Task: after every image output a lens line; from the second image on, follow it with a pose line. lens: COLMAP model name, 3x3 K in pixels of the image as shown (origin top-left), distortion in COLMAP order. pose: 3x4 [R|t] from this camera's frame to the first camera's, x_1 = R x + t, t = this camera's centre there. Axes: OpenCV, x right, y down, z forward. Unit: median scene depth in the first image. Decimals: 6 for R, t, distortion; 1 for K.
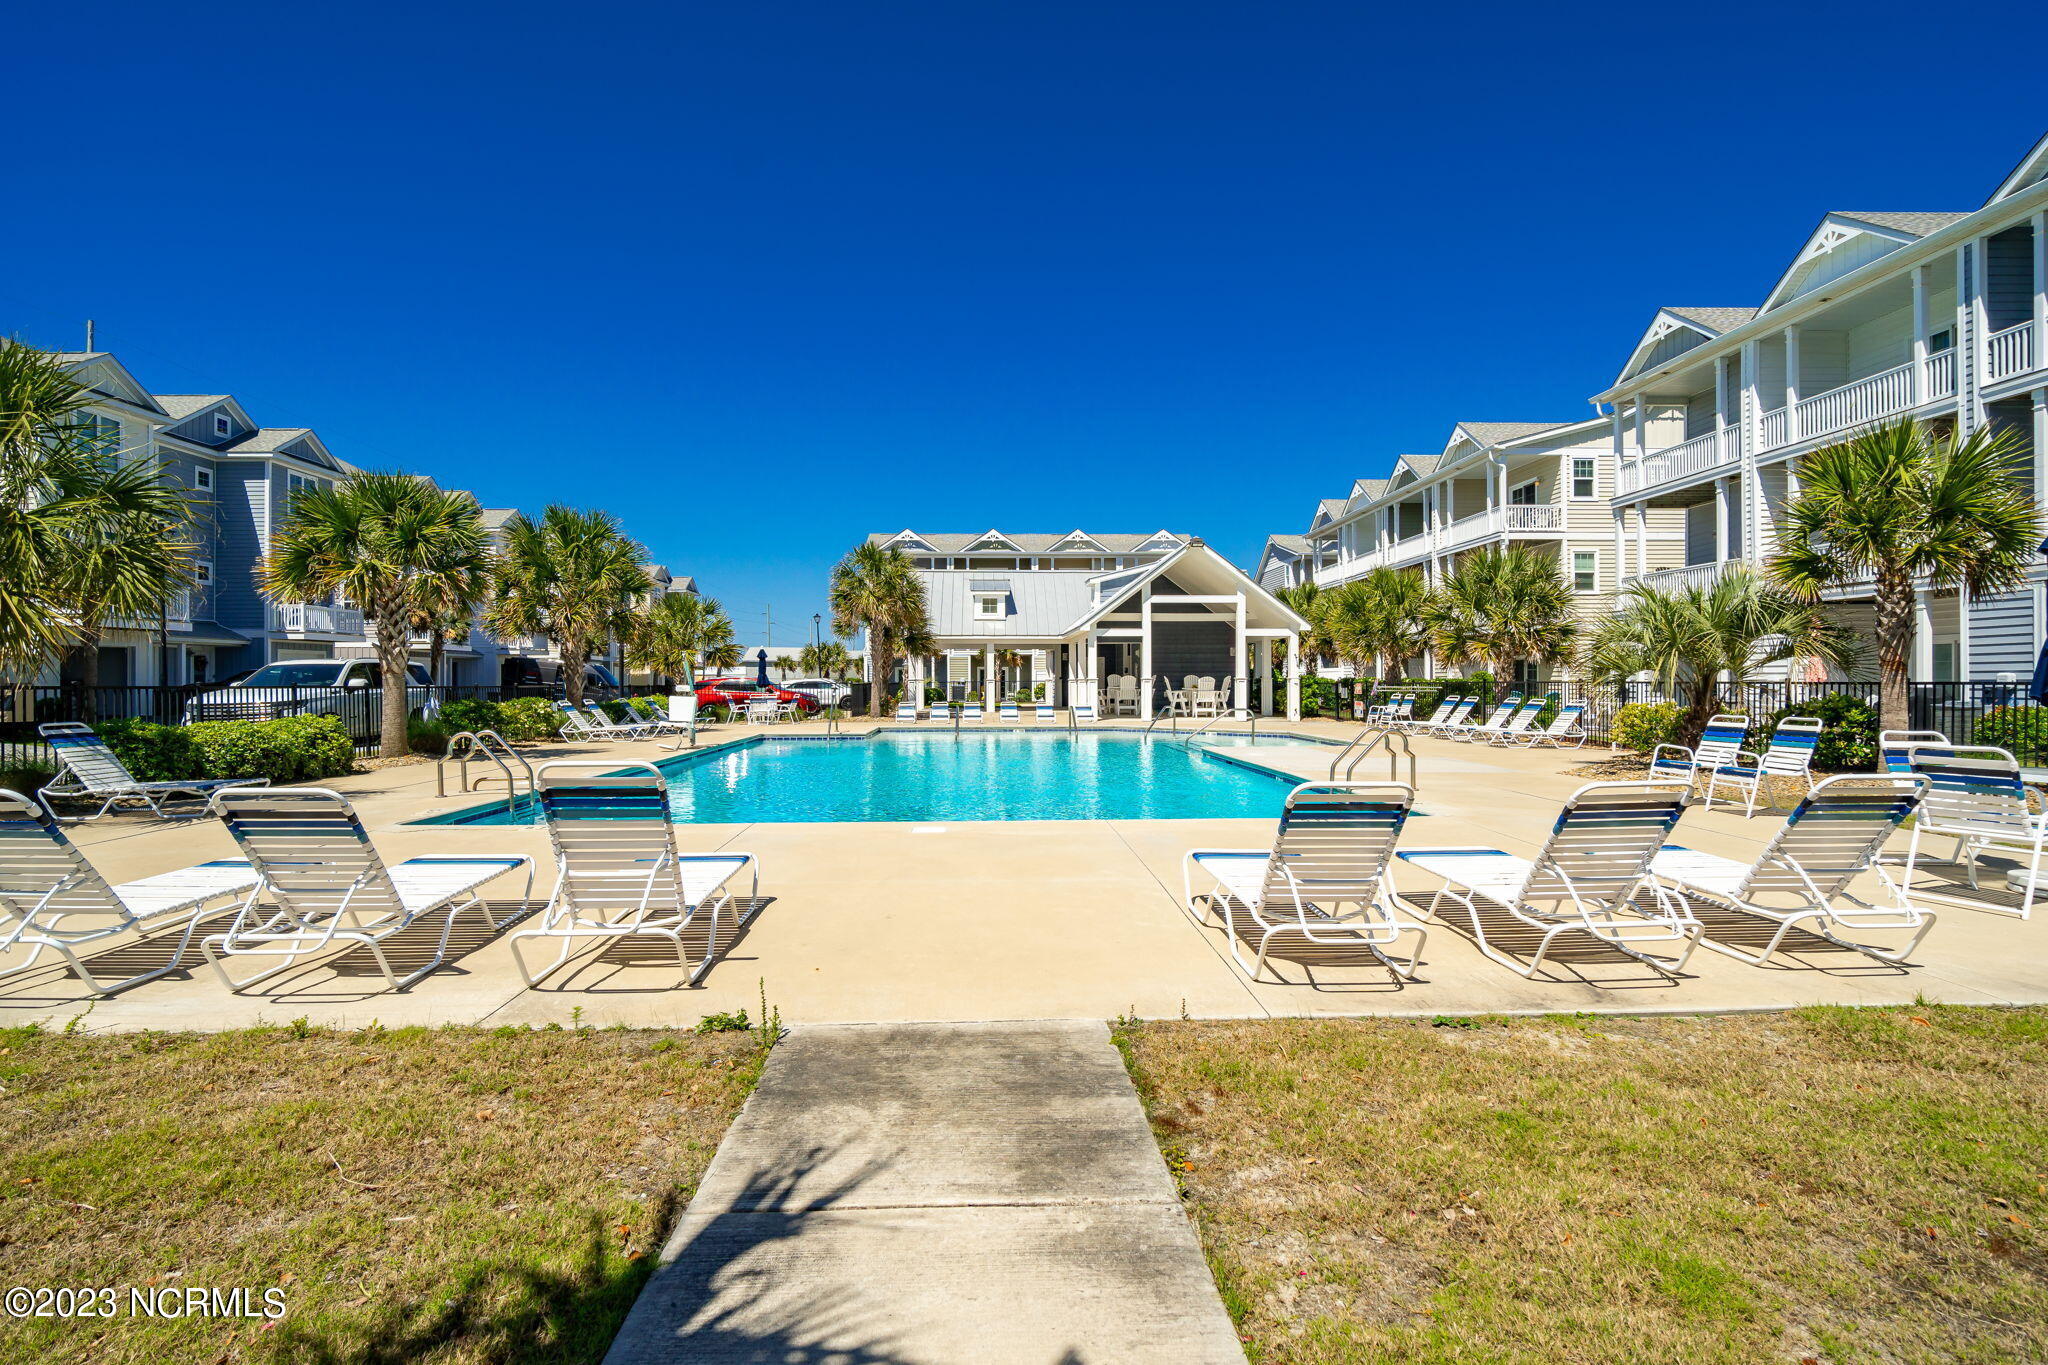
lens RADIAL K [[902.0, 0, 1024.0], [0, 902.0, 682.5], [0, 0, 1]] dist [-0.000658, -0.000058]
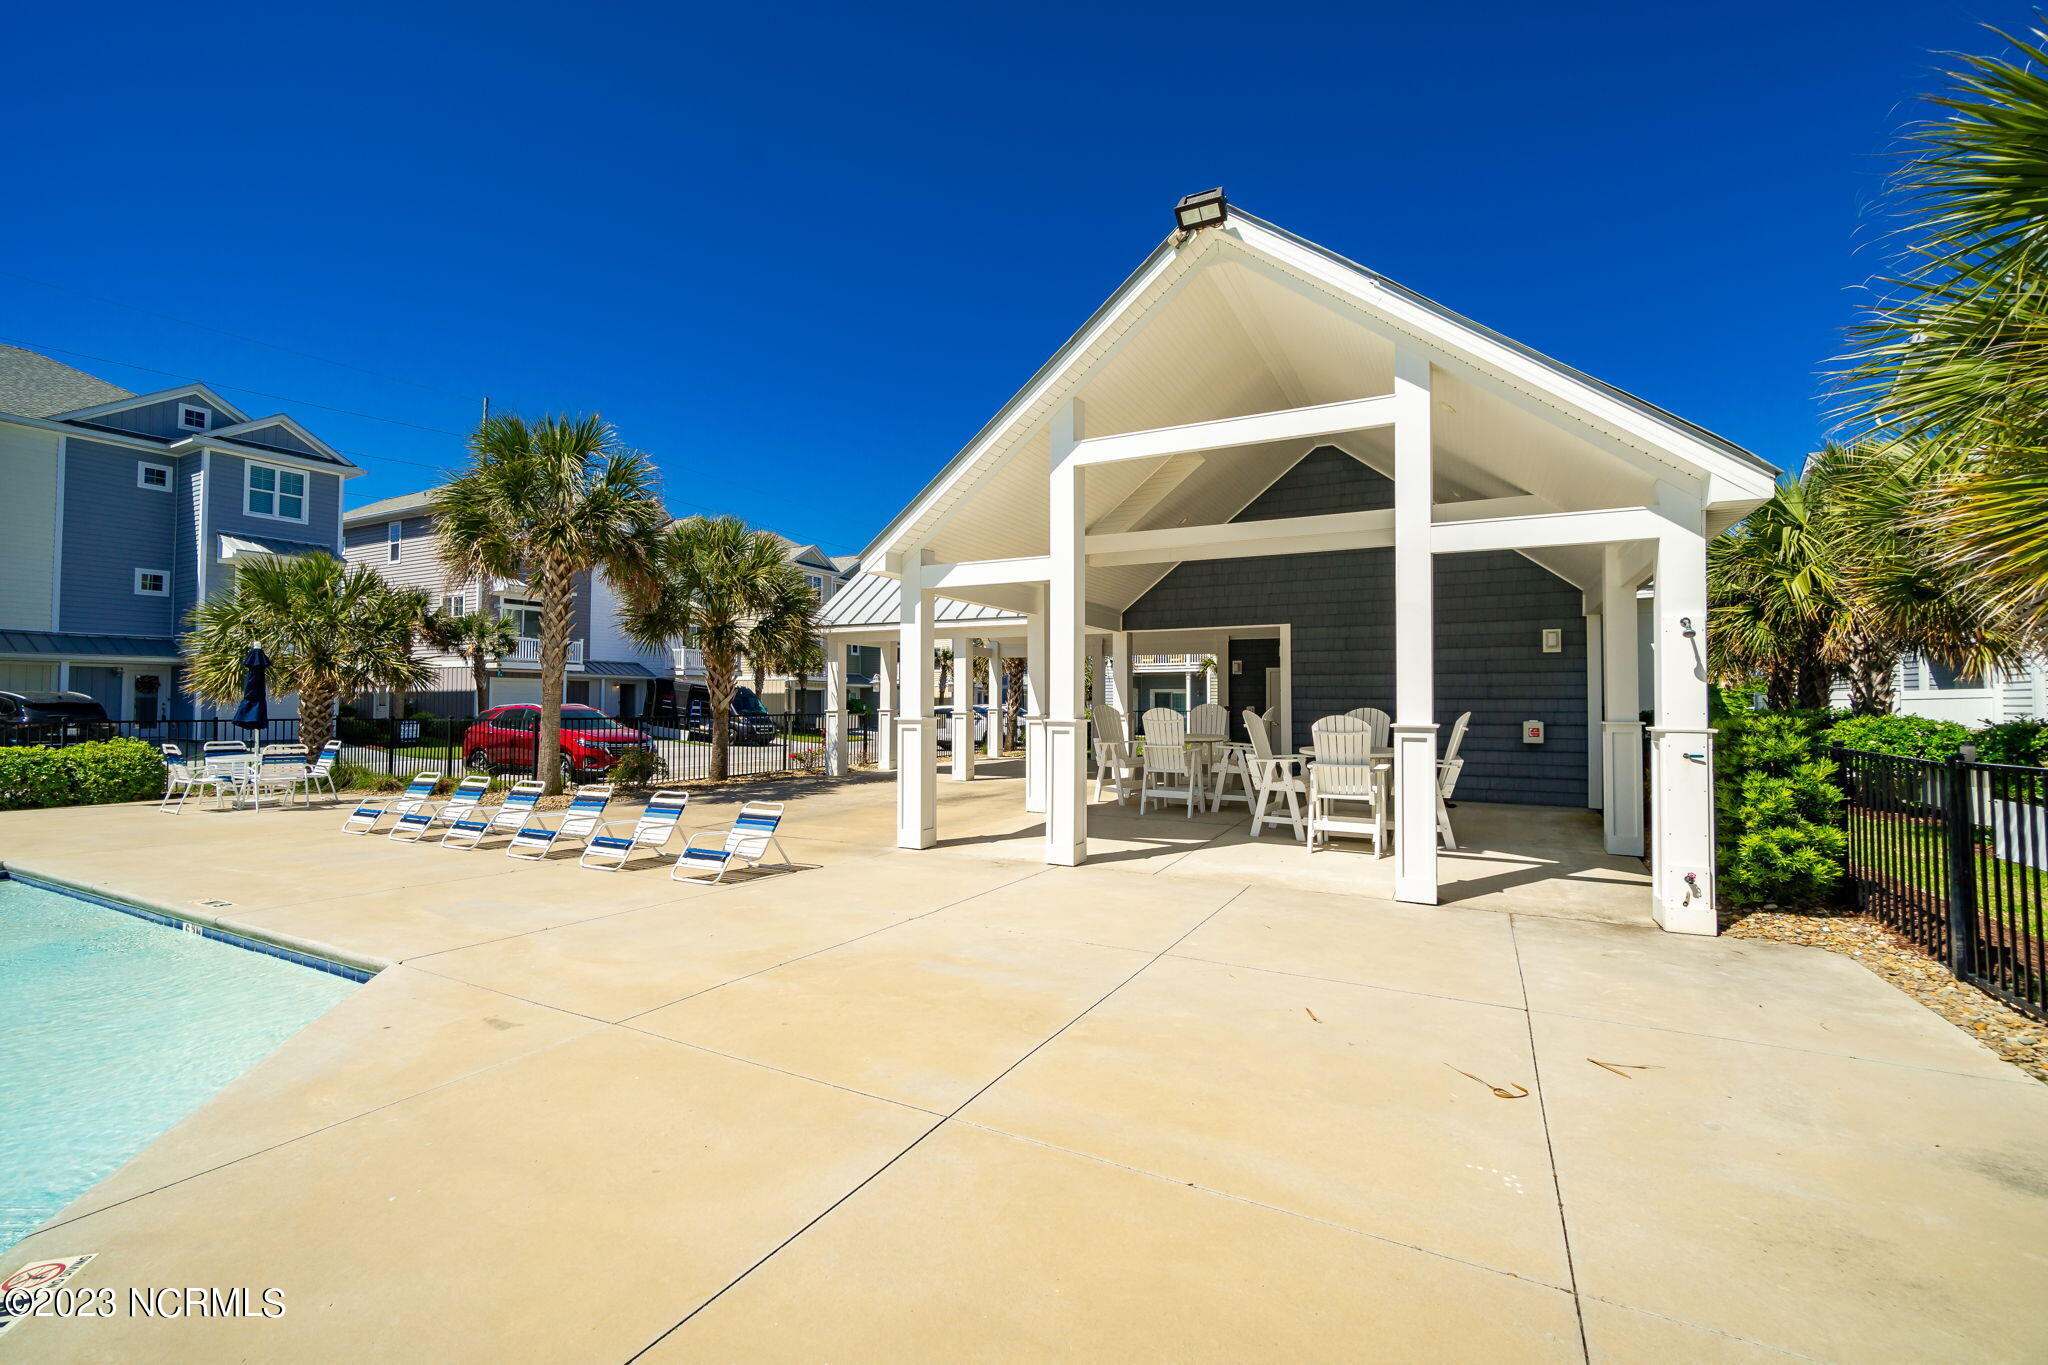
lens RADIAL K [[857.3, 0, 1024.0], [0, 857.3, 682.5], [0, 0, 1]] dist [-0.000076, 0.000020]
pose [[0.872373, -0.005880, -0.488805, 0.244593], [-0.007056, 0.999672, -0.024617, -0.009483], [0.488789, 0.024924, 0.872046, 0.692553]]
